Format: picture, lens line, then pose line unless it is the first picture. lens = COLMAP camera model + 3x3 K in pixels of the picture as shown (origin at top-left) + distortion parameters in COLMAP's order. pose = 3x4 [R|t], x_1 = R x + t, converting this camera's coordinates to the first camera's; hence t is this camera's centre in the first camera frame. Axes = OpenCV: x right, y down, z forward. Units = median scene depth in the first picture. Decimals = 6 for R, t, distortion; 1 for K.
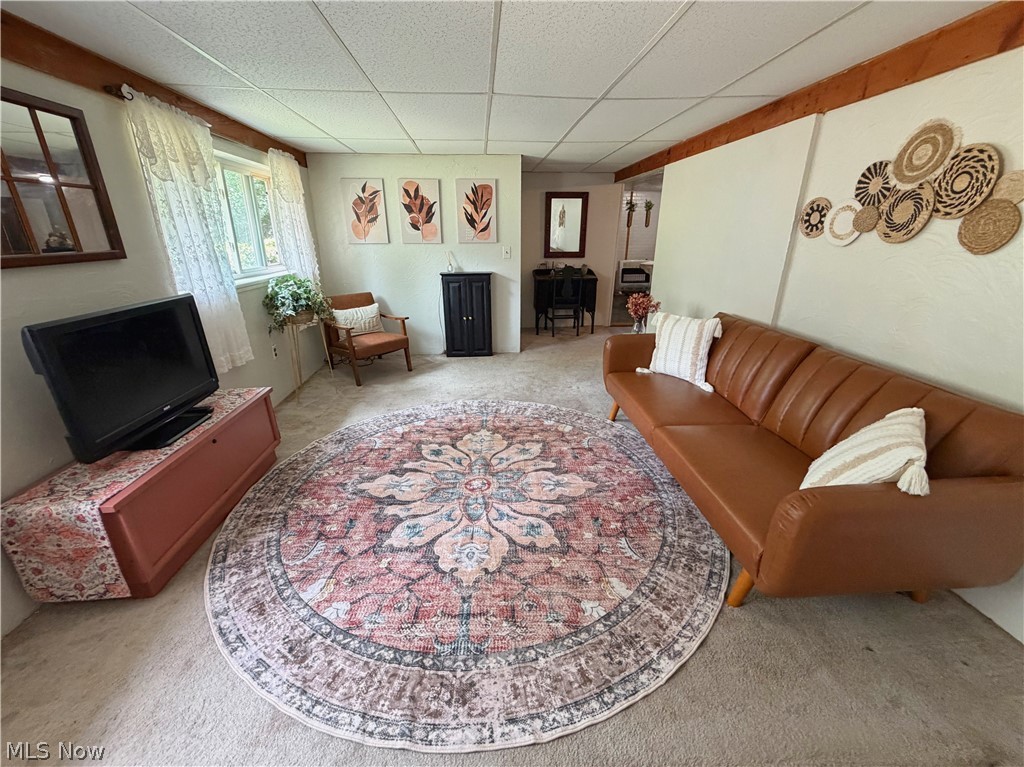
lens RADIAL K [[409.1, 0, 512.7], [0, 409.1, 381.3], [0, 0, 1]] dist [-0.000371, 0.000082]
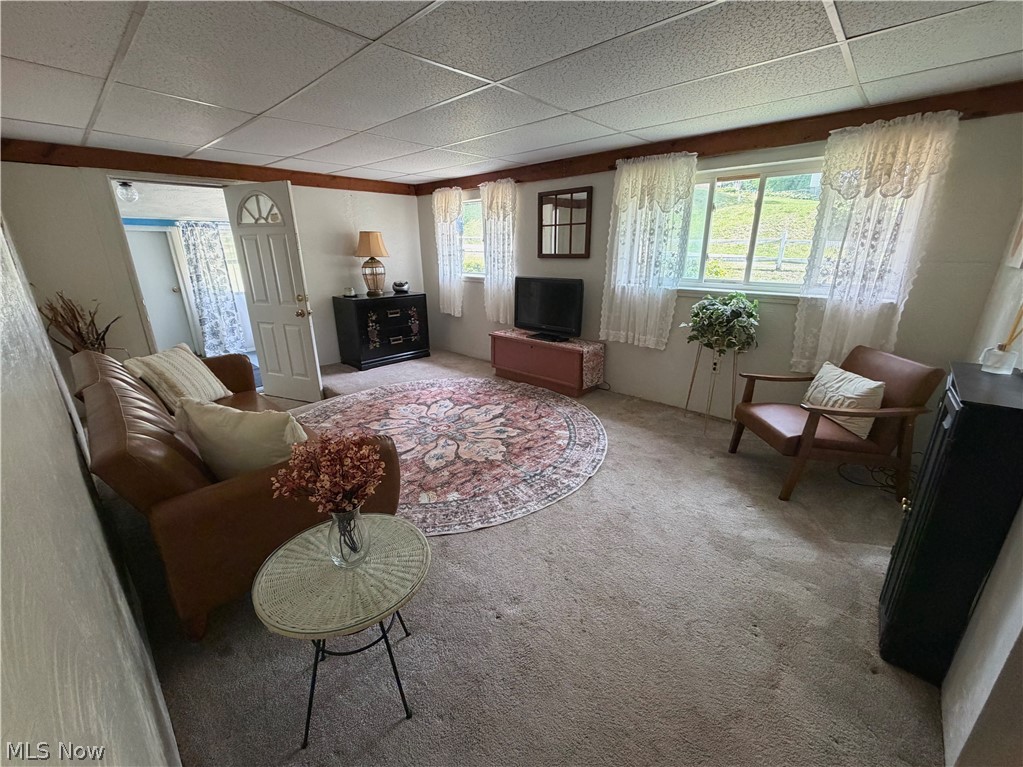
lens RADIAL K [[408.7, 0, 507.0], [0, 408.7, 382.0], [0, 0, 1]] dist [-0.000371, 0.000082]
pose [[-0.734525, 0.222084, -0.641212, 0.639428], [-0.221751, 0.814493, 0.536122, -0.703475], [0.641327, 0.535984, -0.549018, 1.930298]]
